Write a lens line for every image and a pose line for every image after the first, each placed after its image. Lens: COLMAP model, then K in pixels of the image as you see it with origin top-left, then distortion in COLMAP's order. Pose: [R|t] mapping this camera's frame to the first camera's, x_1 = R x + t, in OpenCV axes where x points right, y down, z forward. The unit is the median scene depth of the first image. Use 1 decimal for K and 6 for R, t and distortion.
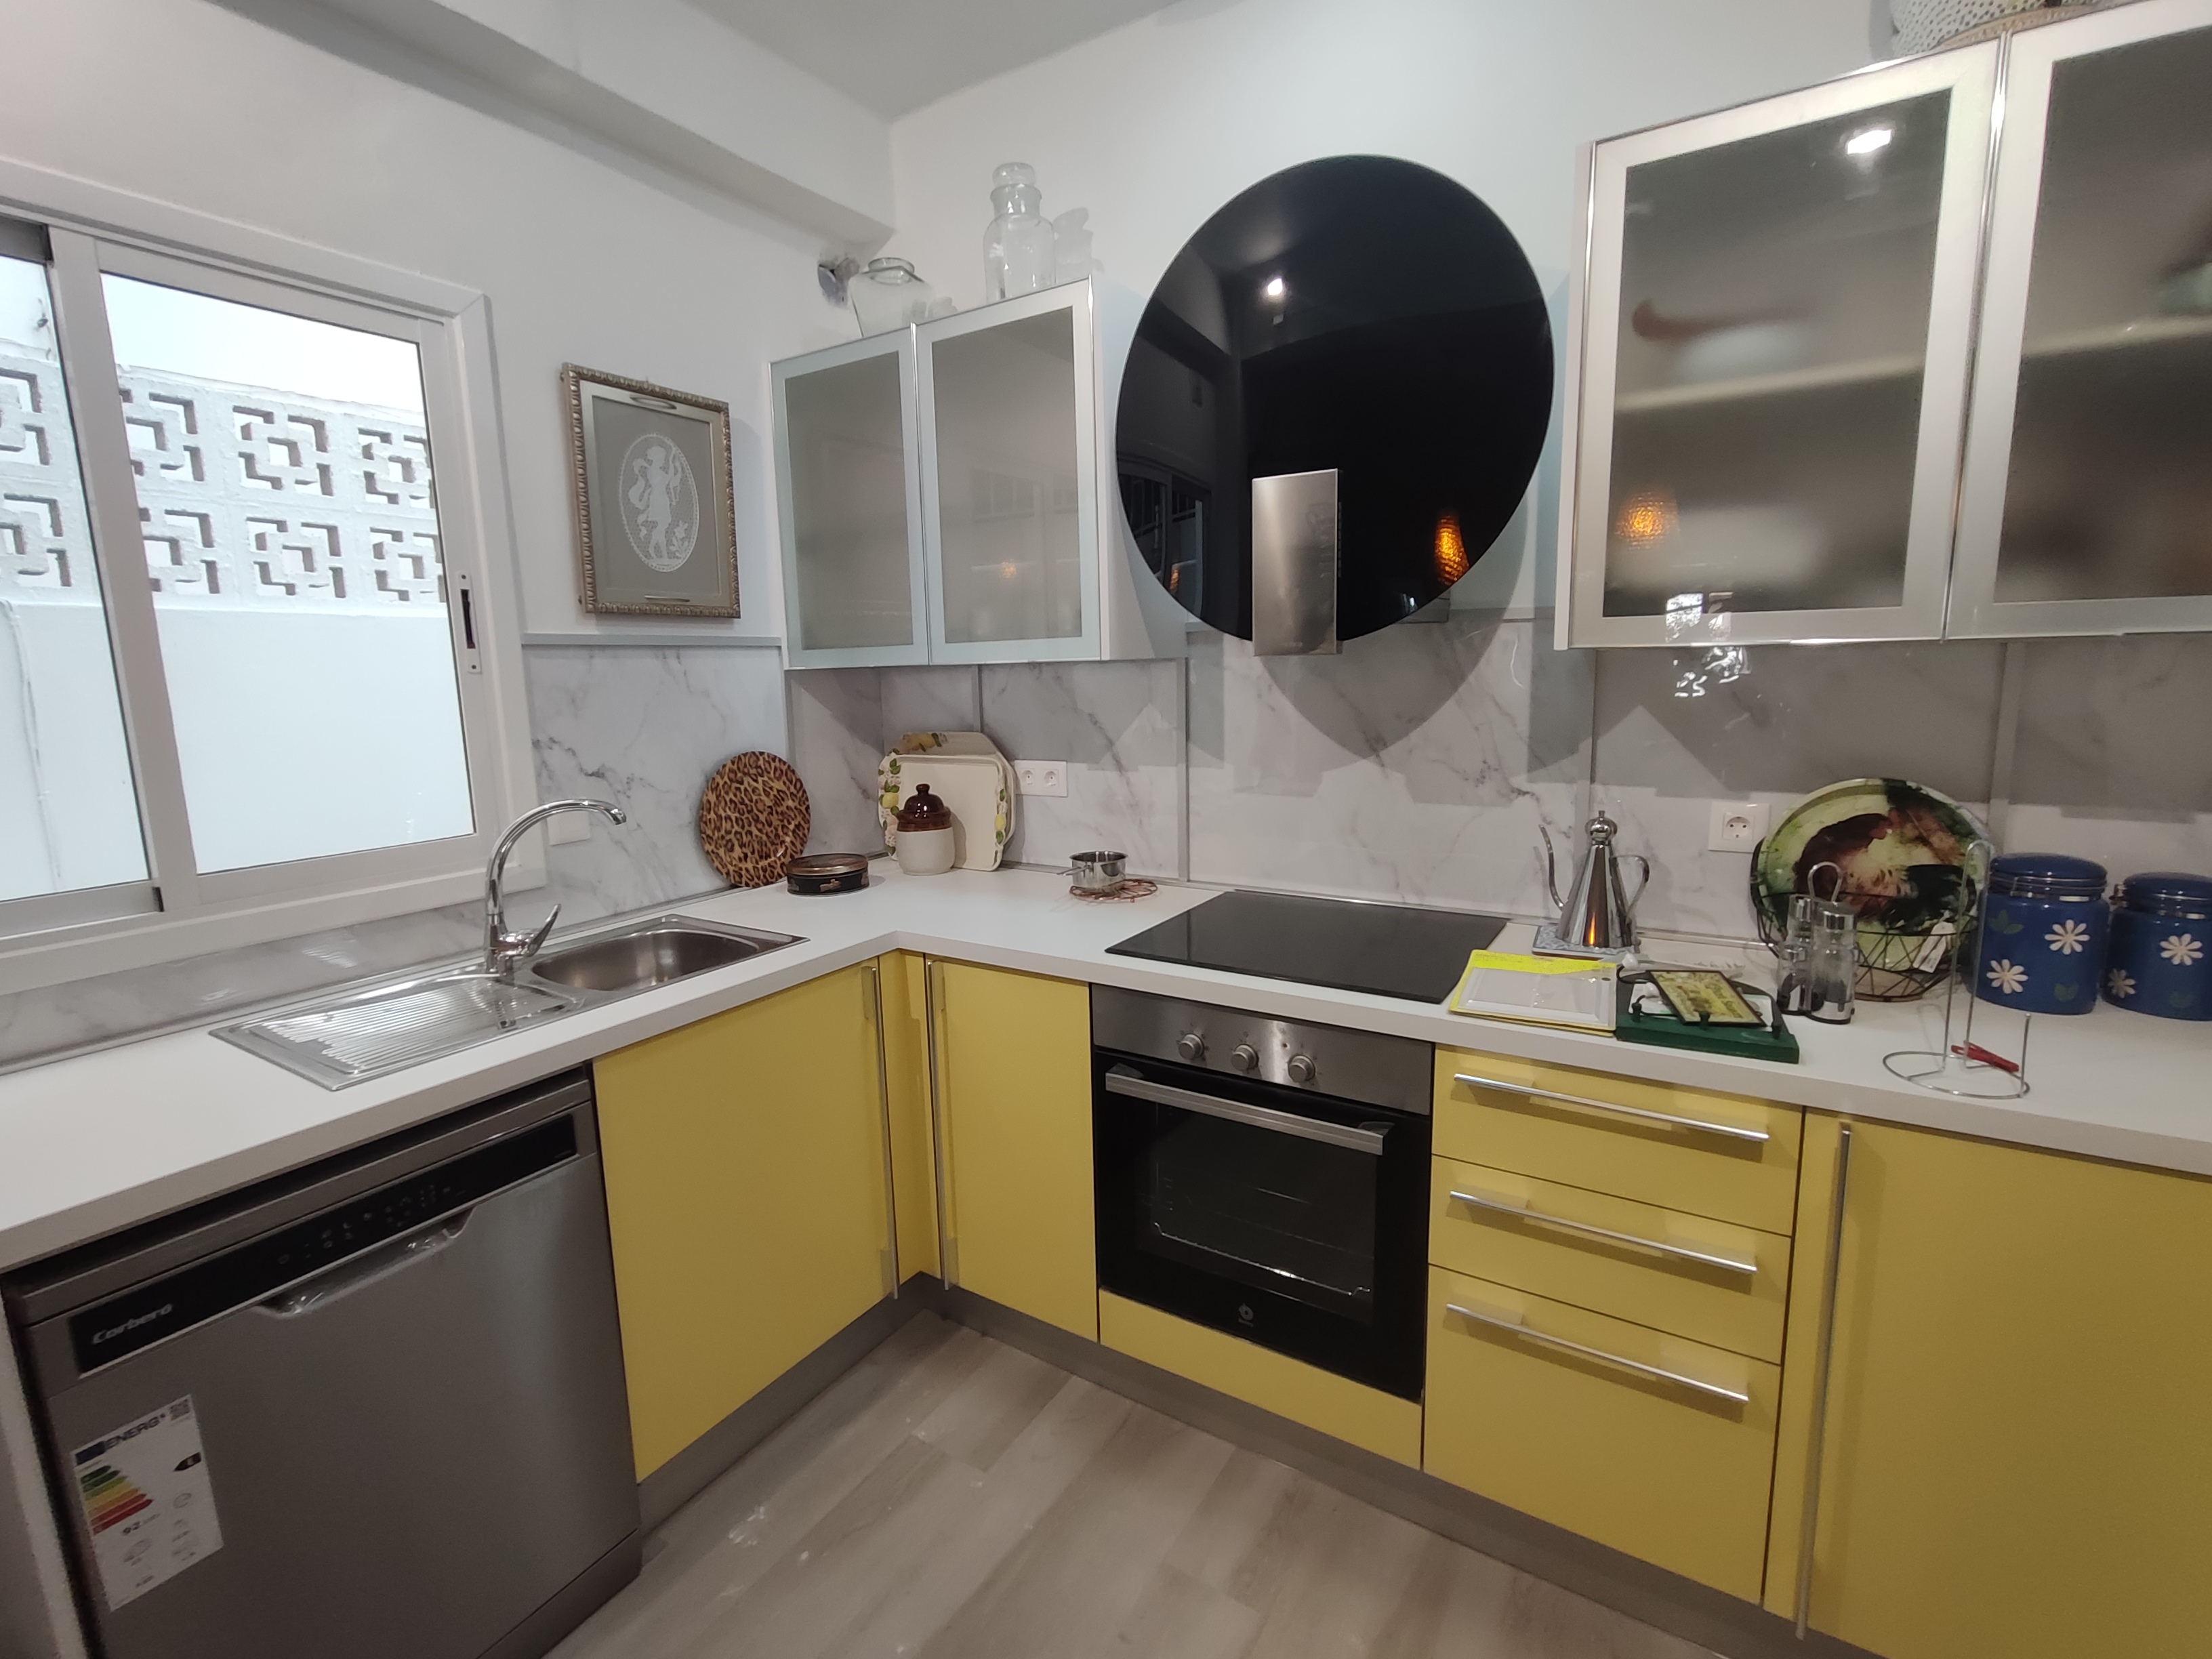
lens RADIAL K [[1005.0, 0, 1106.0], [0, 1005.0, 829.5], [0, 0, 1]] dist [-0.032170, 0.012092]
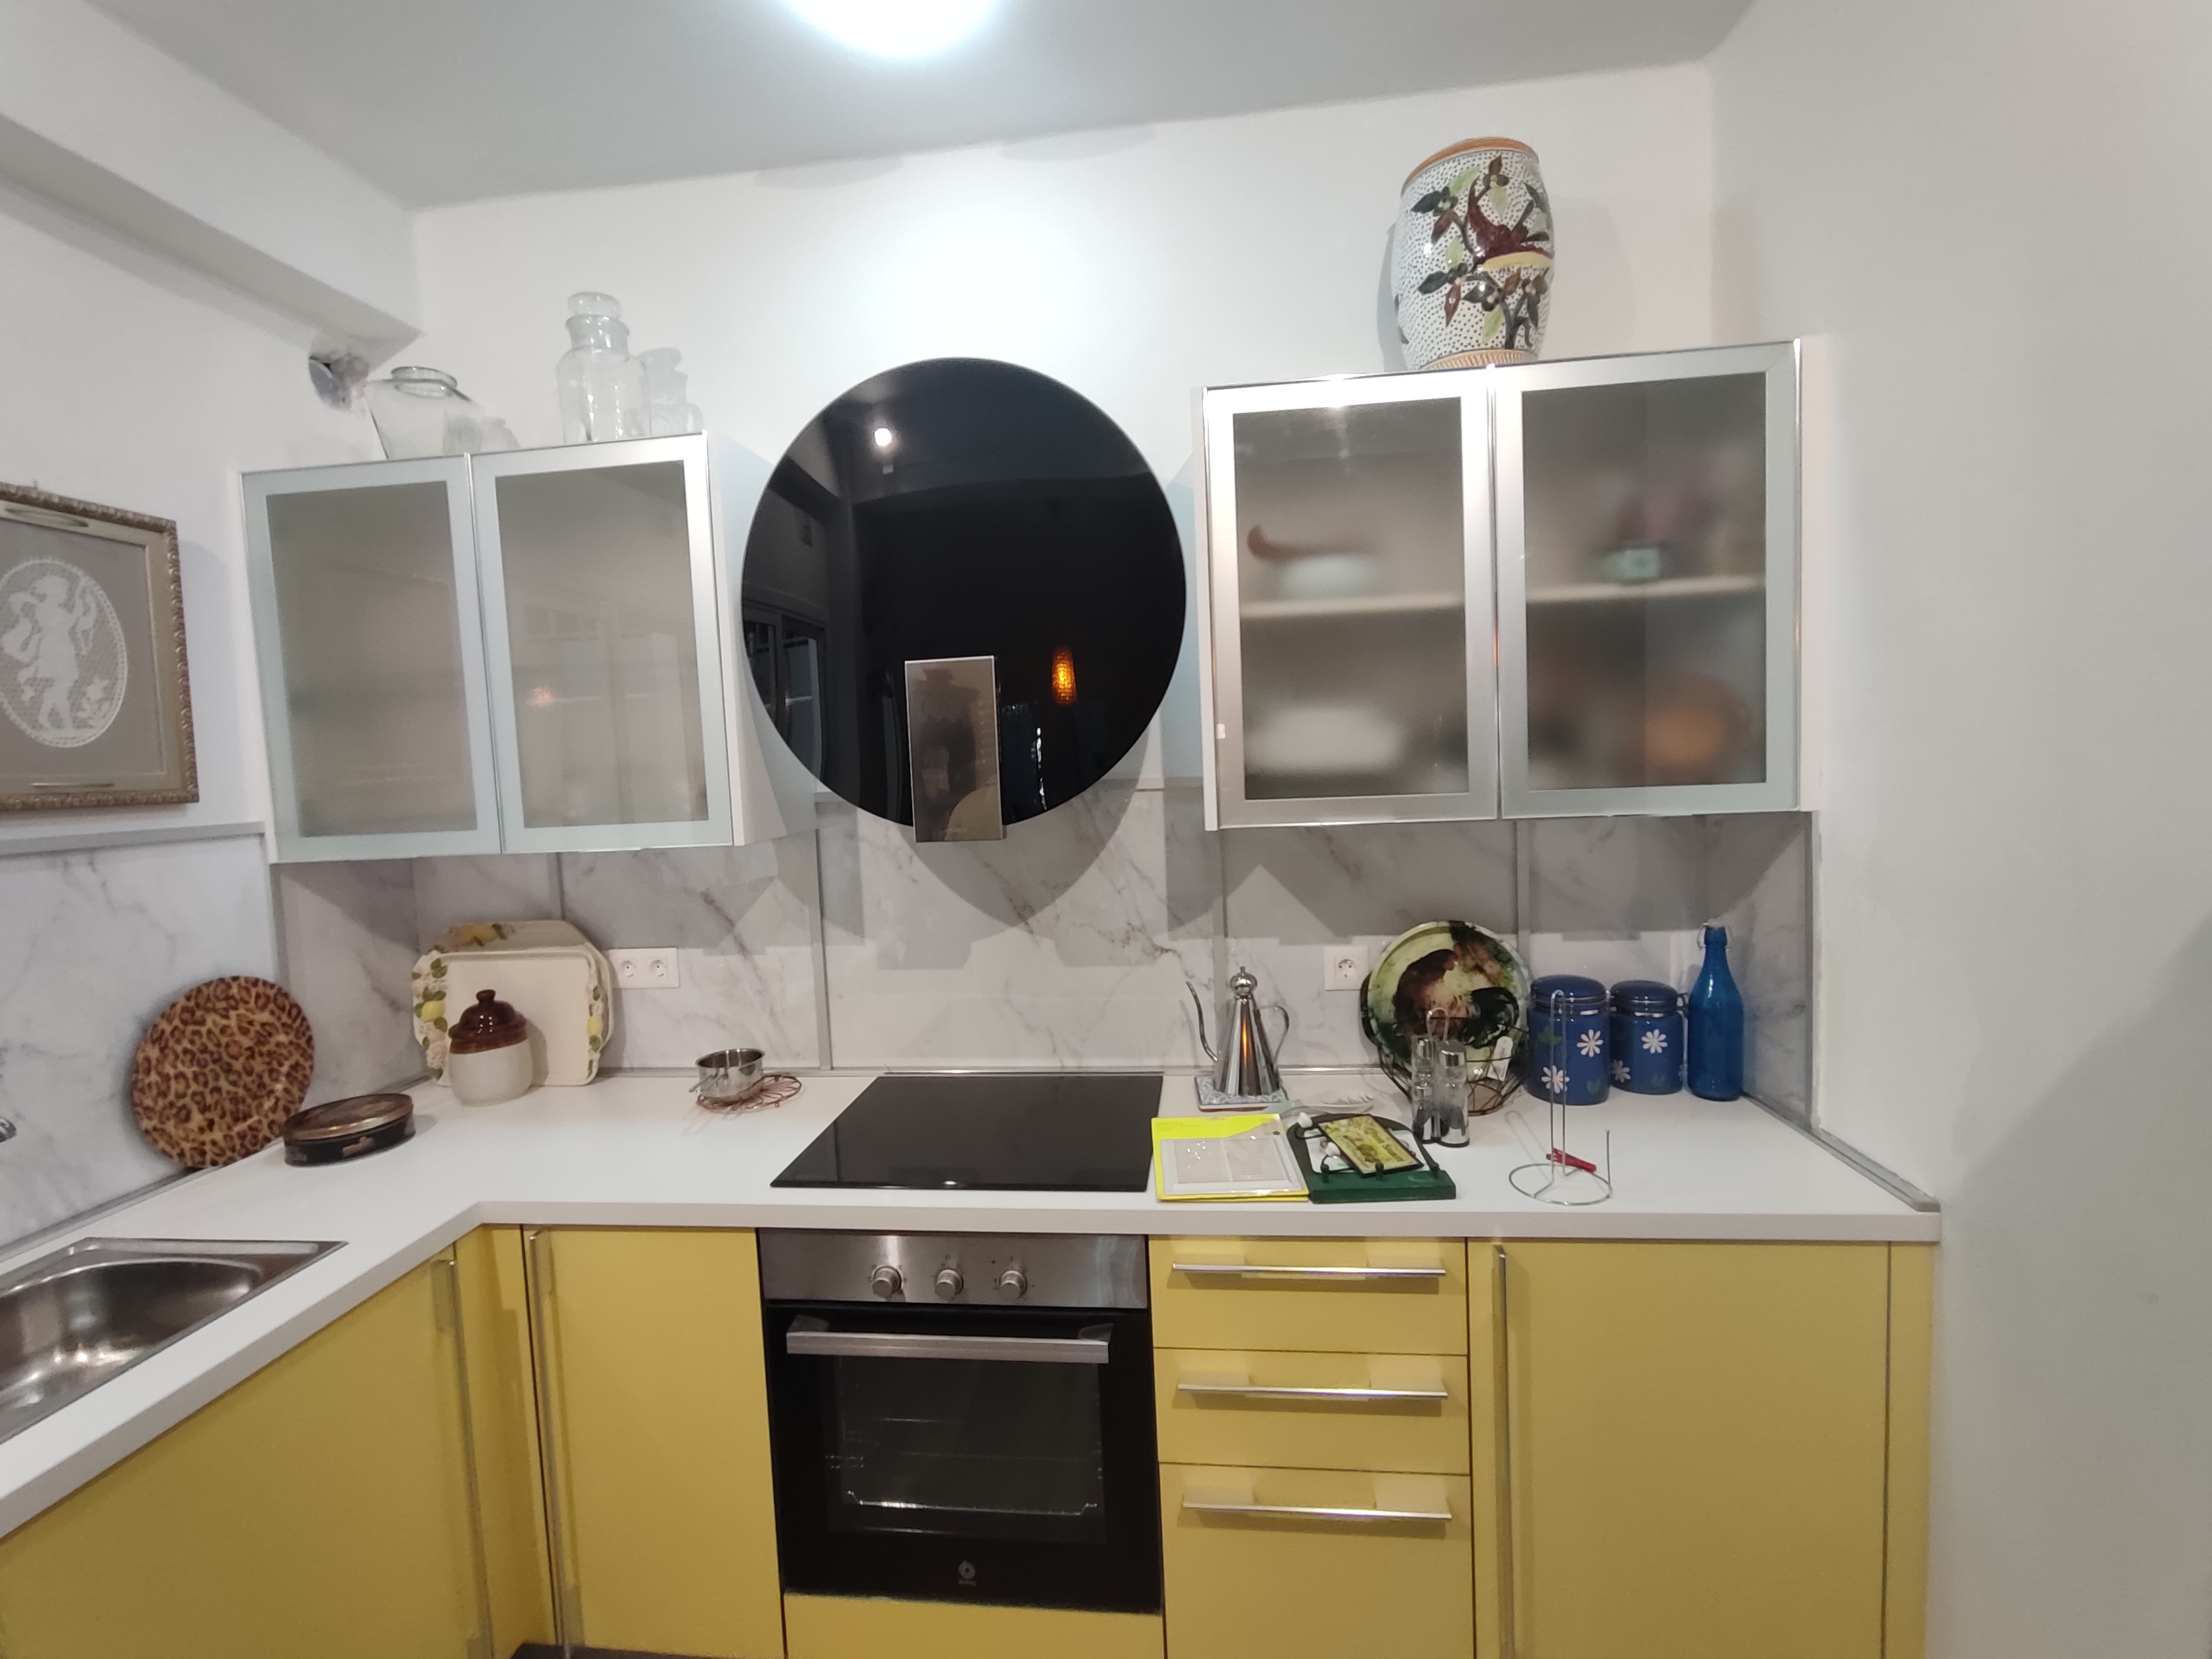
lens RADIAL K [[989.6, 0, 1106.0], [0, 989.6, 829.5], [0, 0, 1]] dist [-0.003712, -0.000015]
pose [[0.900867, -0.045718, 0.431680, -0.087166], [0.089000, 0.992766, -0.080591, -0.083053], [-0.424873, 0.111021, 0.898419, 0.065521]]
